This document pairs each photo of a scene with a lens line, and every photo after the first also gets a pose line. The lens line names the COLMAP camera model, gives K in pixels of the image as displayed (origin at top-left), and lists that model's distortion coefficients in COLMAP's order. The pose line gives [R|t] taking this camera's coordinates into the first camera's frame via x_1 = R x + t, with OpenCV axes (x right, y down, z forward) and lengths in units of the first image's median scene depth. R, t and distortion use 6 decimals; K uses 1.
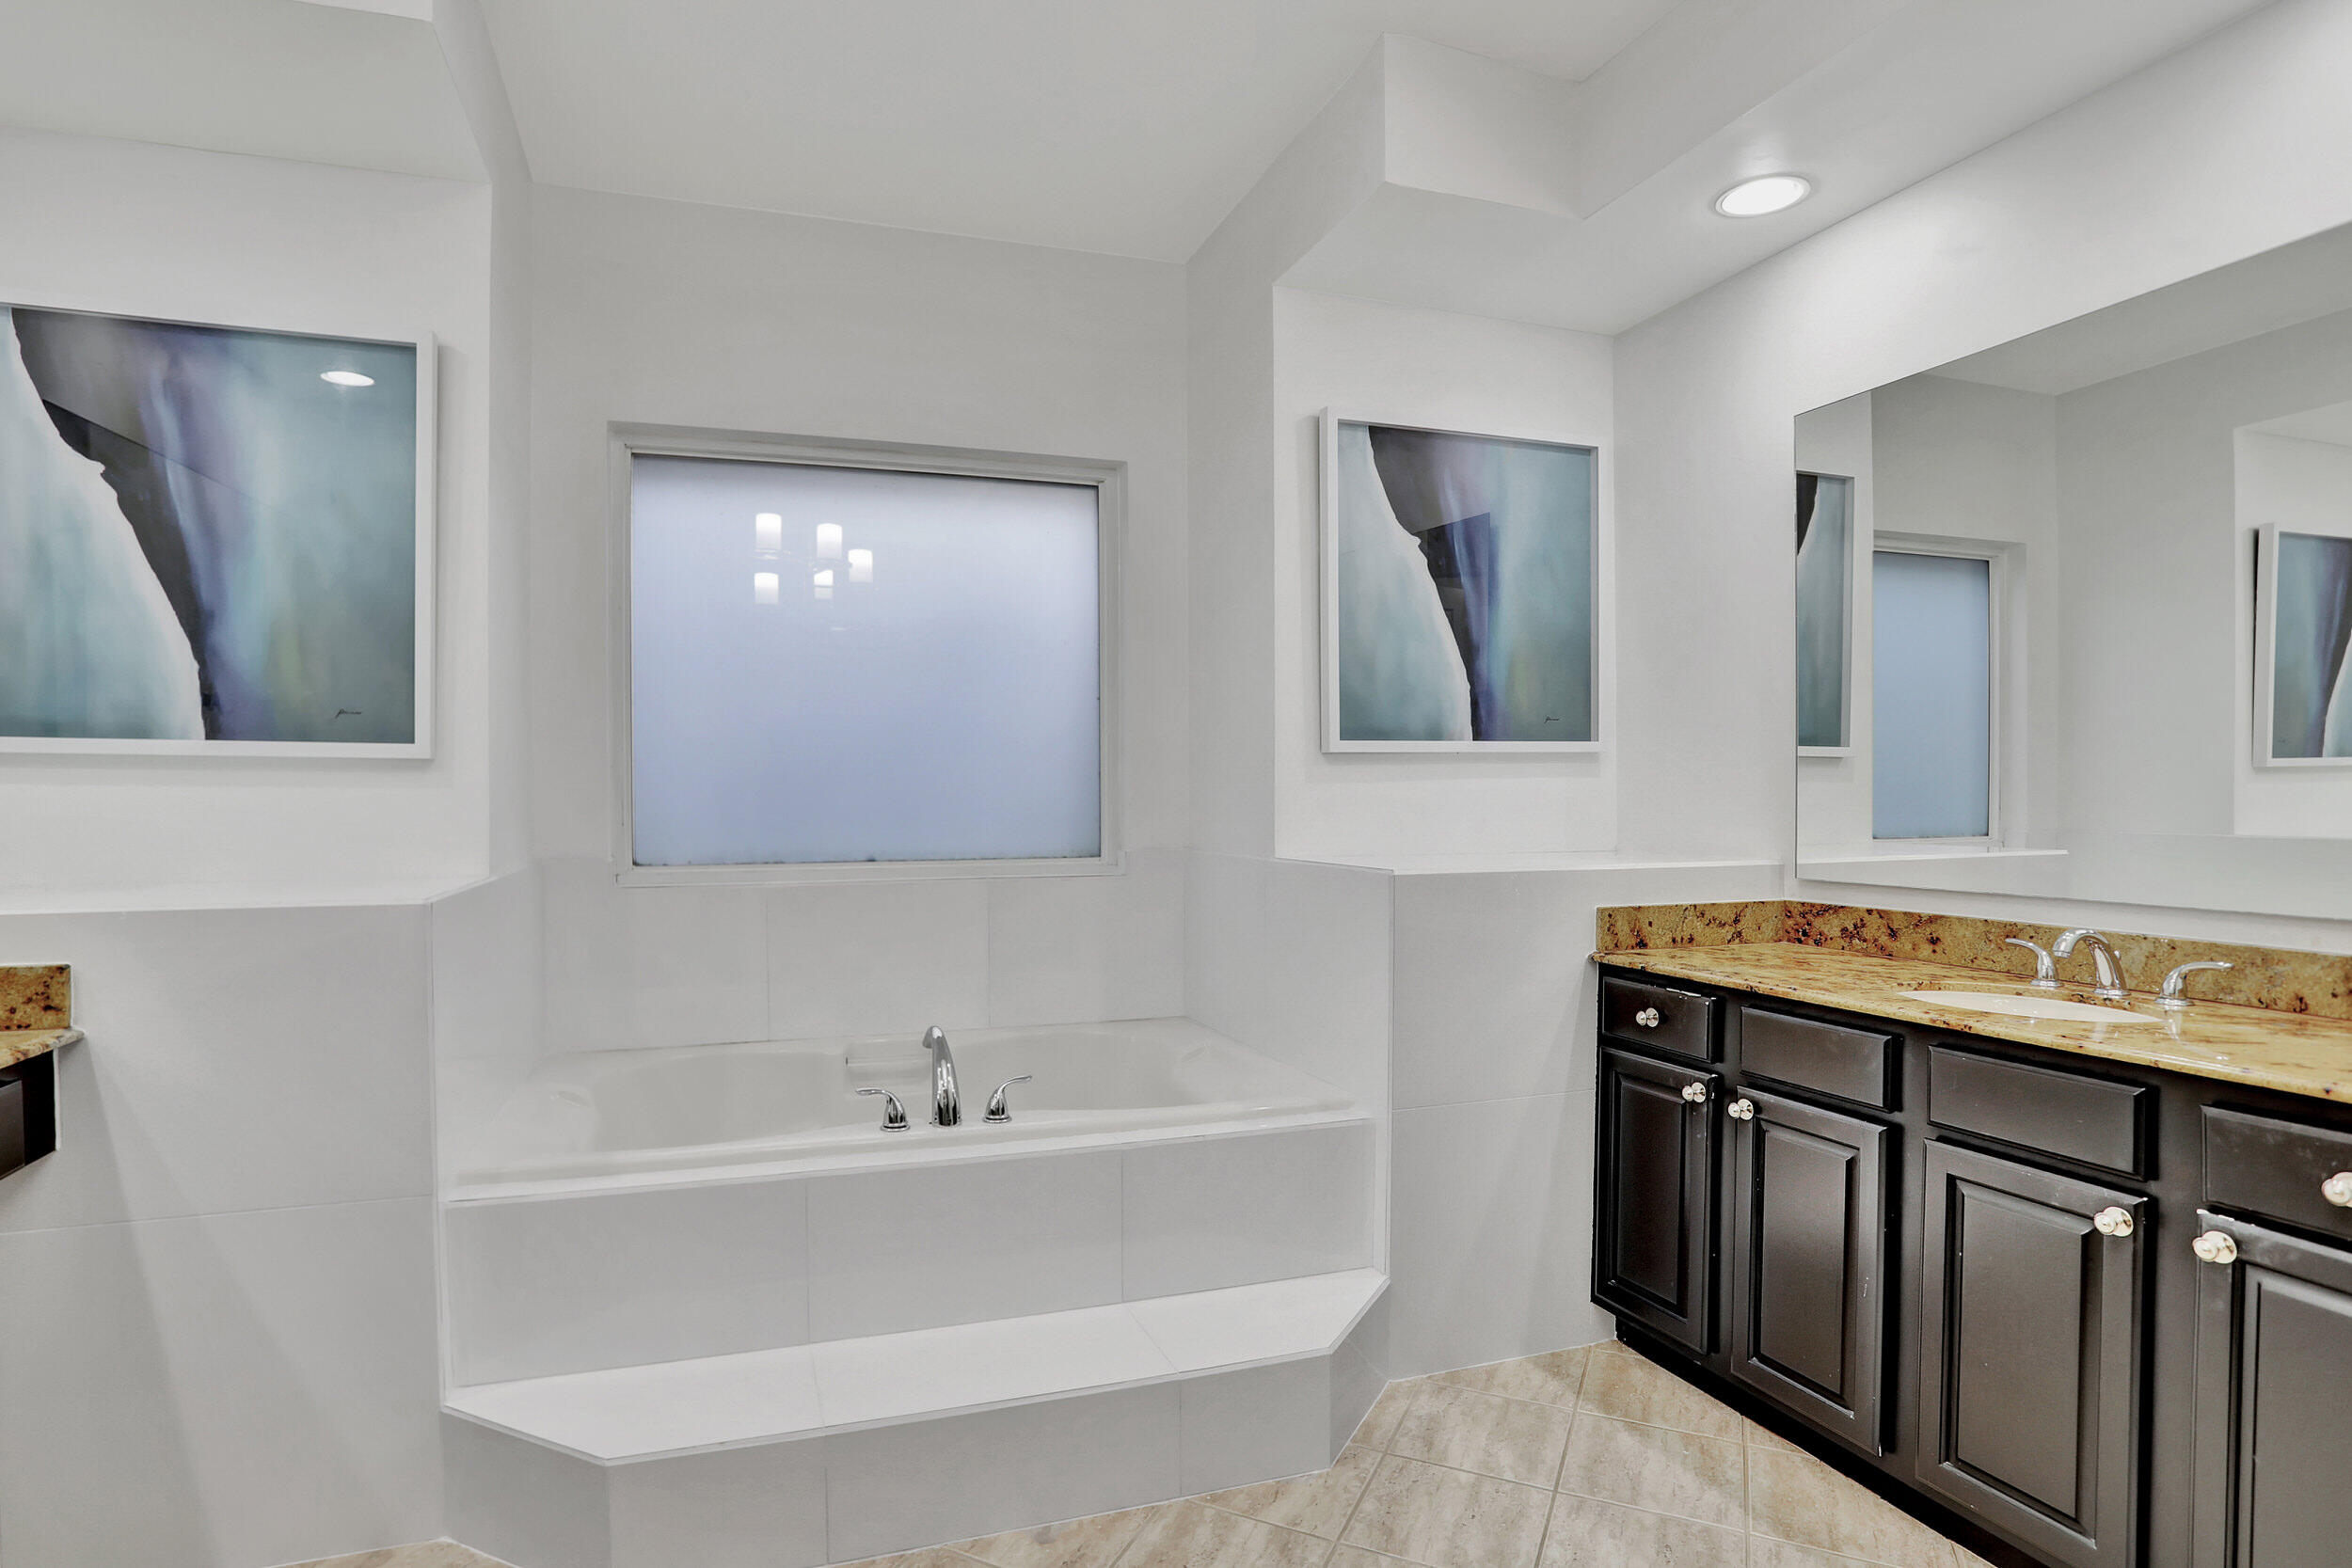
lens RADIAL K [[1239.0, 0, 1129.6], [0, 1239.0, 817.1], [0, 0, 1]] dist [-0.076542, 0.035318]
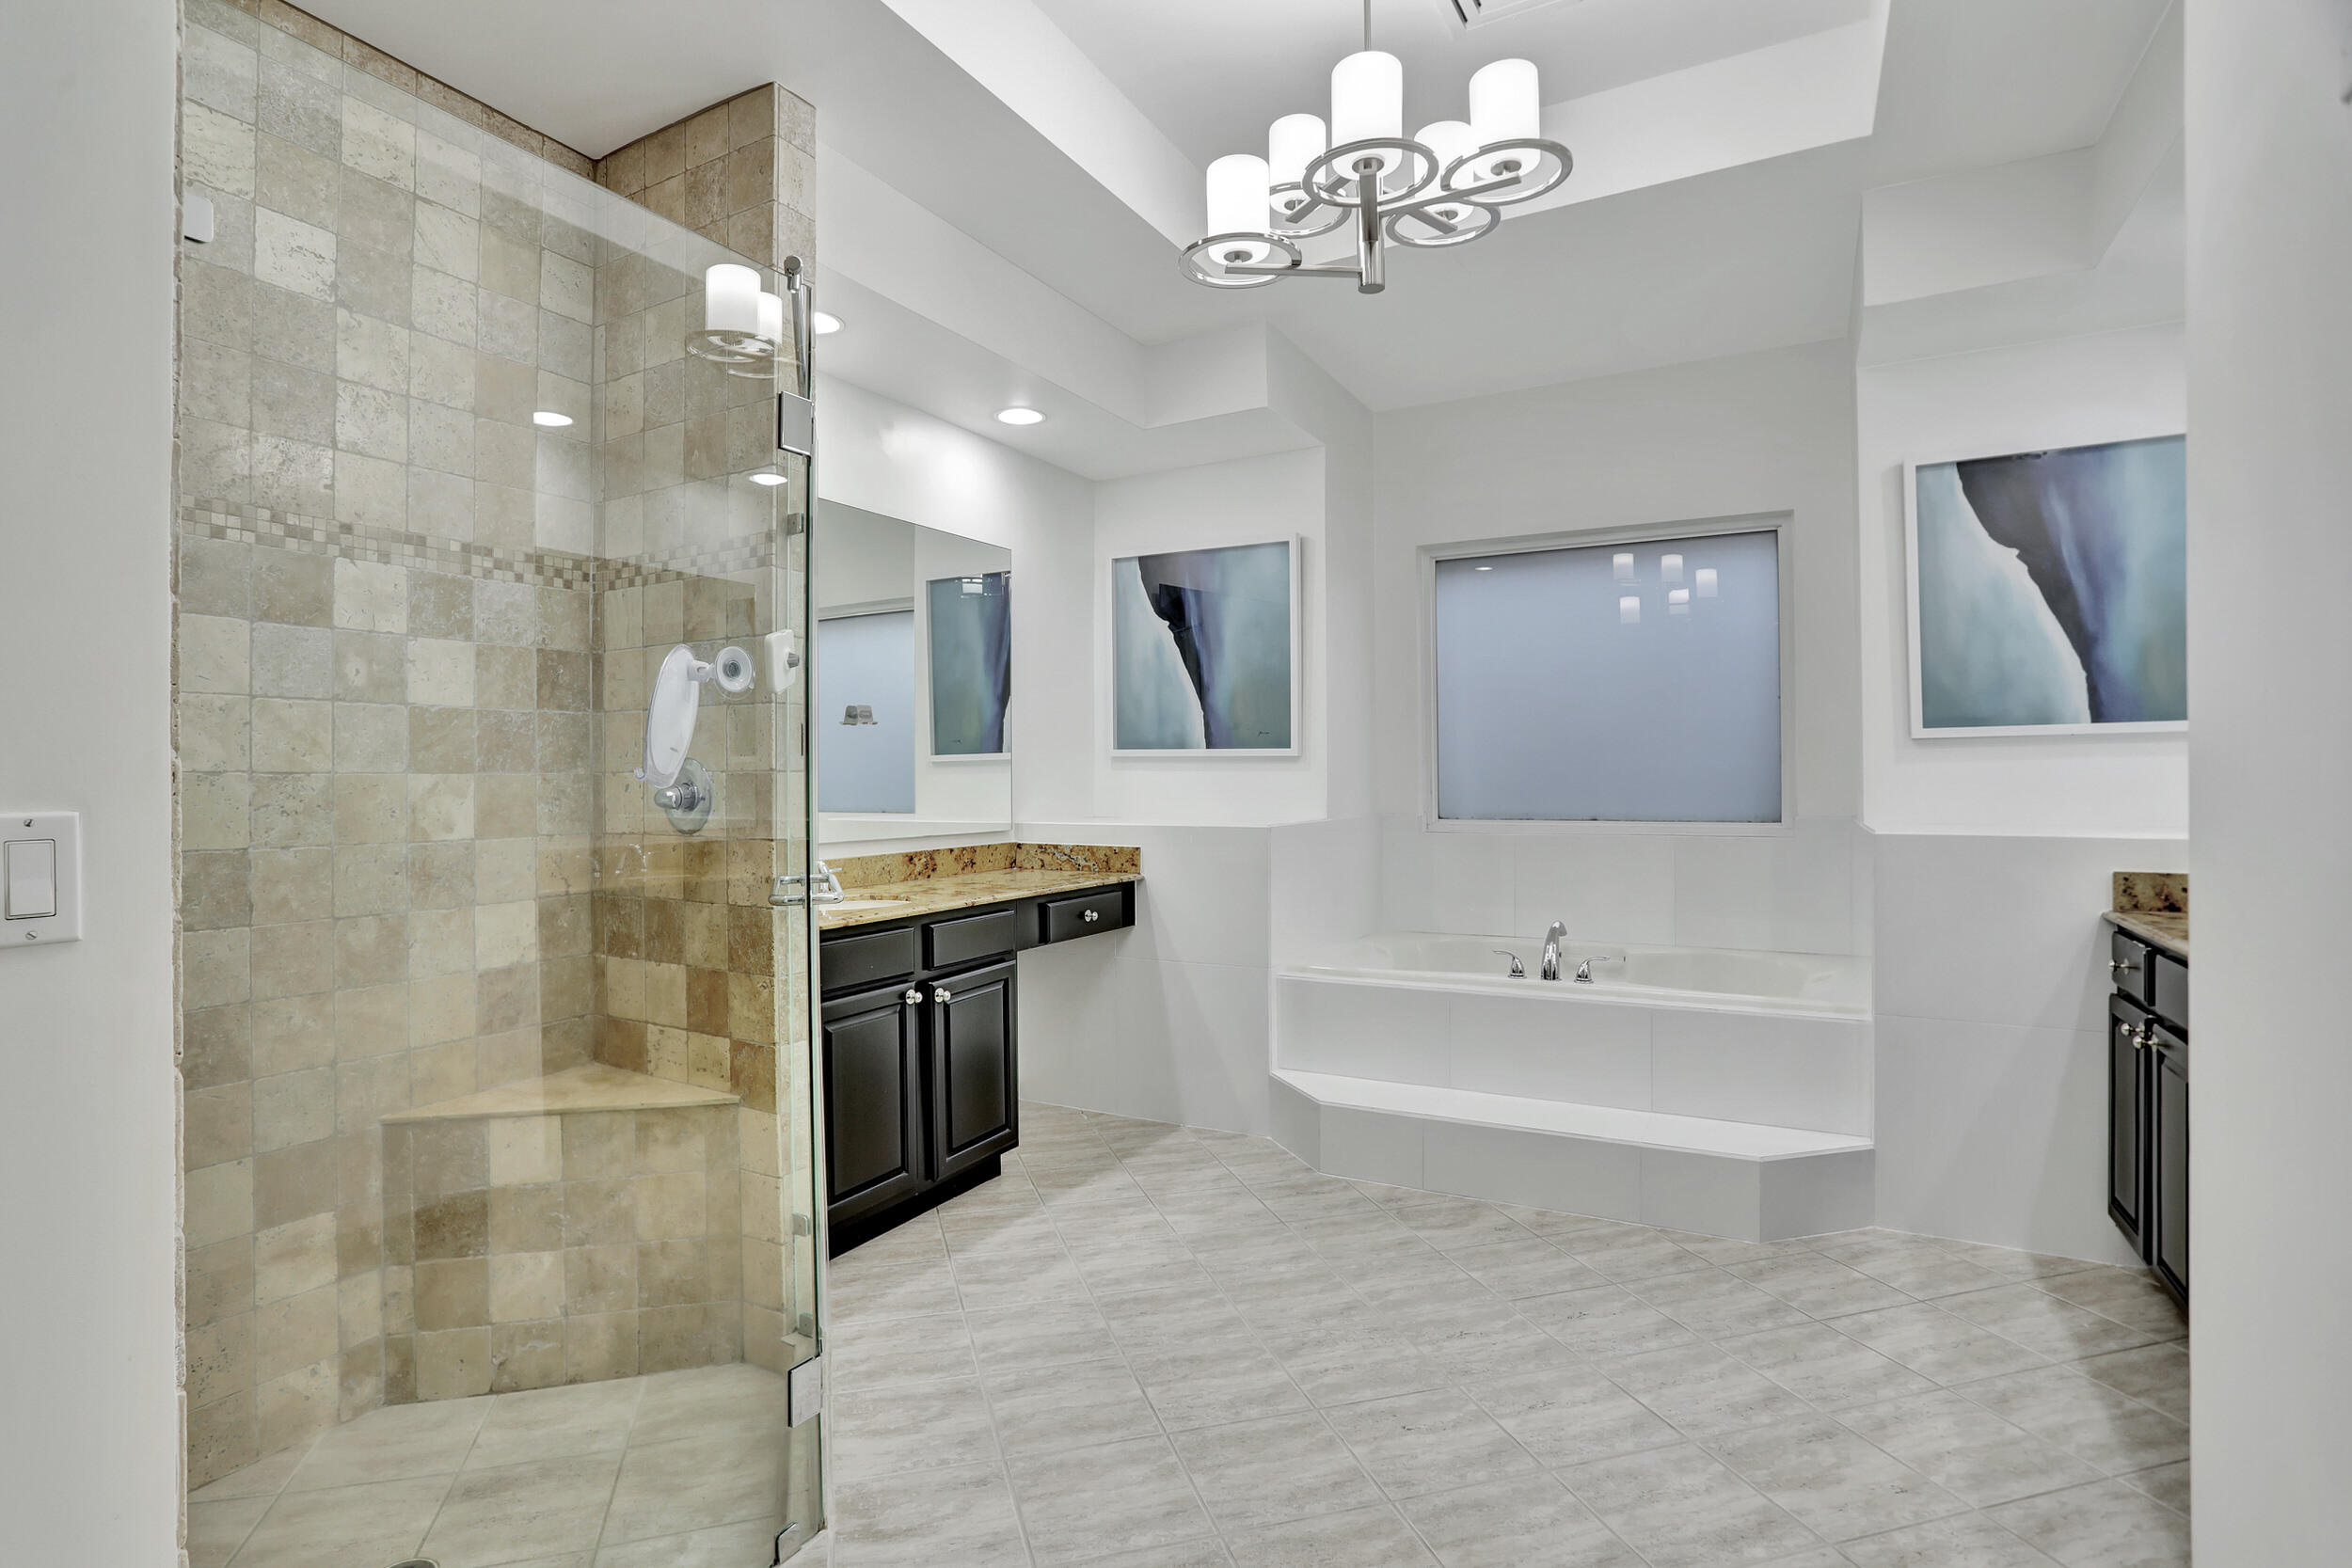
lens RADIAL K [[1149.3, 0, 1130.3], [0, 1149.3, 797.5], [0, 0, 1]] dist [-0.069364, 0.038104]
pose [[0.666704, 0.011336, -0.745237, 0.582879], [-0.008977, 0.999934, 0.007179, 0.006616], [0.745269, 0.001904, 0.666762, -0.393293]]
